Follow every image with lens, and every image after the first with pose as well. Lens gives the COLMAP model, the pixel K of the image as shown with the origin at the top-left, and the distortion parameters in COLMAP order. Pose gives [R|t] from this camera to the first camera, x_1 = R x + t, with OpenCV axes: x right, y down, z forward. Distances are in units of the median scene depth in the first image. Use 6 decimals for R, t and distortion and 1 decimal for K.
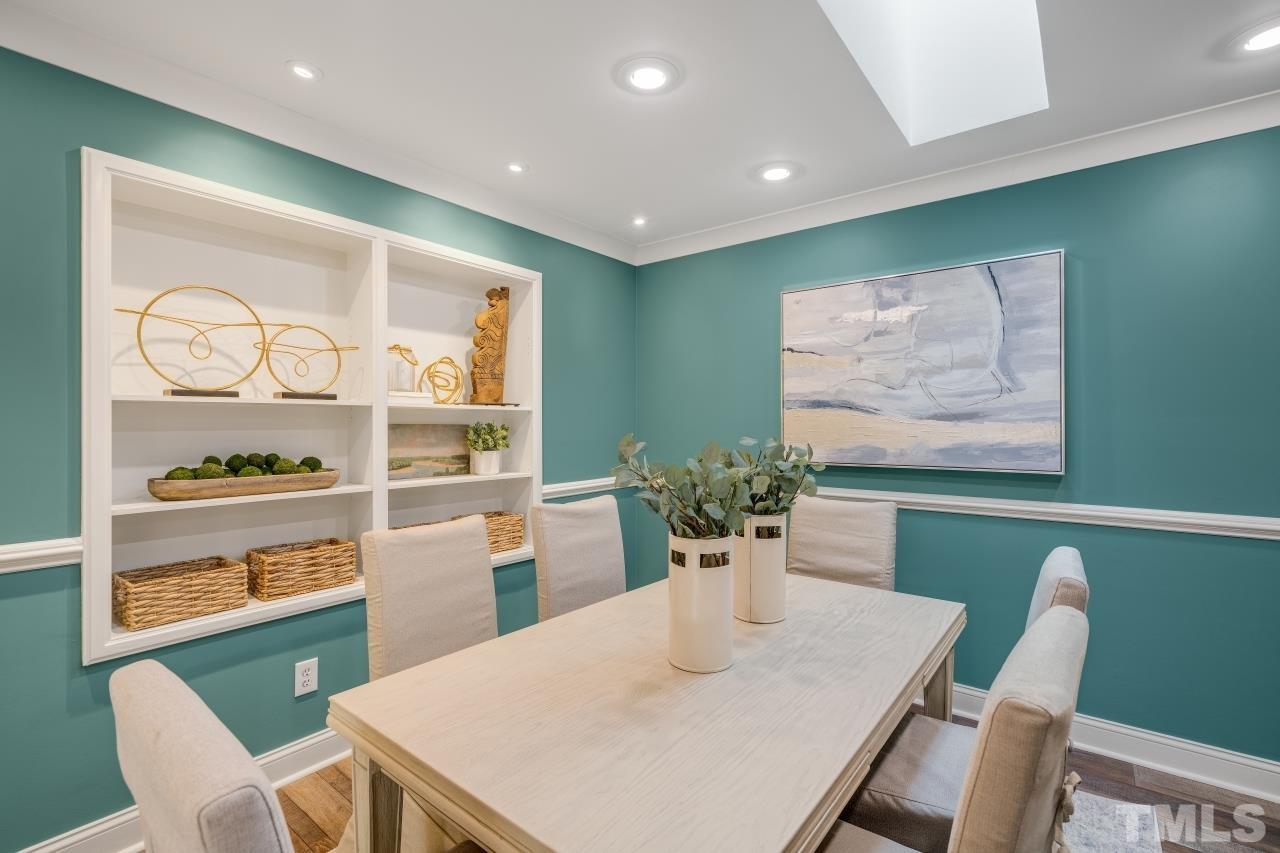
lens RADIAL K [[585.7, 0, 640.5], [0, 585.7, 422.1], [0, 0, 1]] dist [-0.000743, -0.000191]
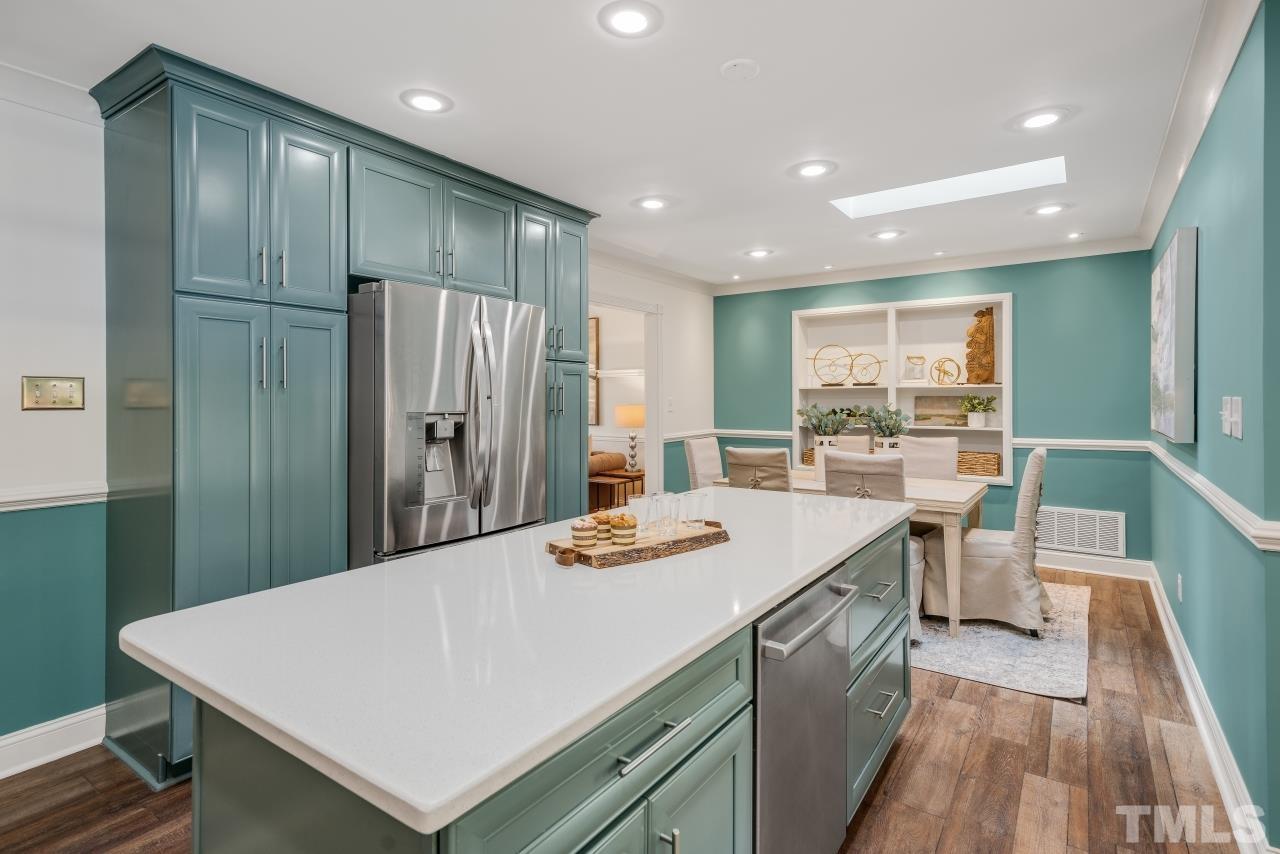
lens RADIAL K [[638.3, 0, 641.2], [0, 638.3, 400.4], [0, 0, 1]] dist [0.000067, 0.000000]
pose [[0.053840, 0.003445, -0.998544, 1.507898], [0.005646, 0.999977, 0.003754, 0.003689], [0.998534, -0.005840, 0.053819, -0.009421]]
